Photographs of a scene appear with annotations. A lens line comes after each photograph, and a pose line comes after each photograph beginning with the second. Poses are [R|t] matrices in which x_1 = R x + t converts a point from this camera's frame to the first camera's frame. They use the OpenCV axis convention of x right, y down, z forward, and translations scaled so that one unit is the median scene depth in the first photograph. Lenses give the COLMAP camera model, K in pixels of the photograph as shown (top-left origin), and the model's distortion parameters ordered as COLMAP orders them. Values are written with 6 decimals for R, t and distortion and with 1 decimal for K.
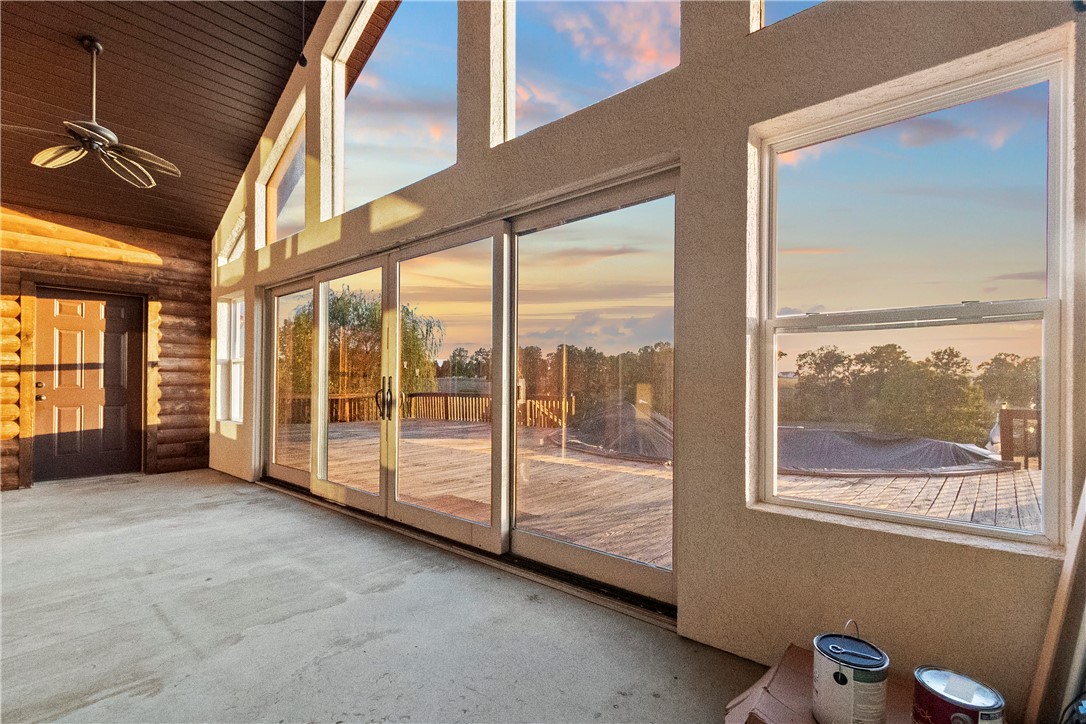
lens RADIAL K [[512.8, 0, 538.8], [0, 512.8, 380.2], [0, 0, 1]] dist [0.025454, 0.000221]
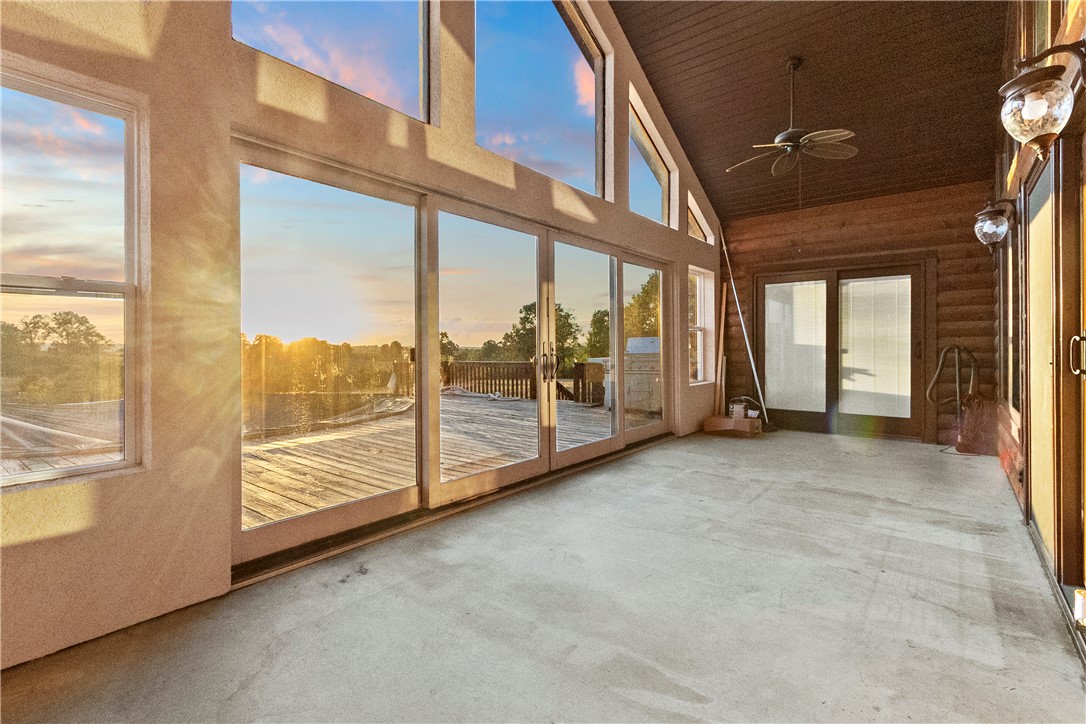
lens RADIAL K [[496.7, 0, 543.2], [0, 496.7, 347.2], [0, 0, 1]] dist [0.000852, -0.000180]
pose [[-0.040064, -0.000786, 0.999197, -1.646238], [0.014273, 0.999897, 0.001359, 0.002493], [-0.999095, 0.014316, -0.040049, 1.287526]]
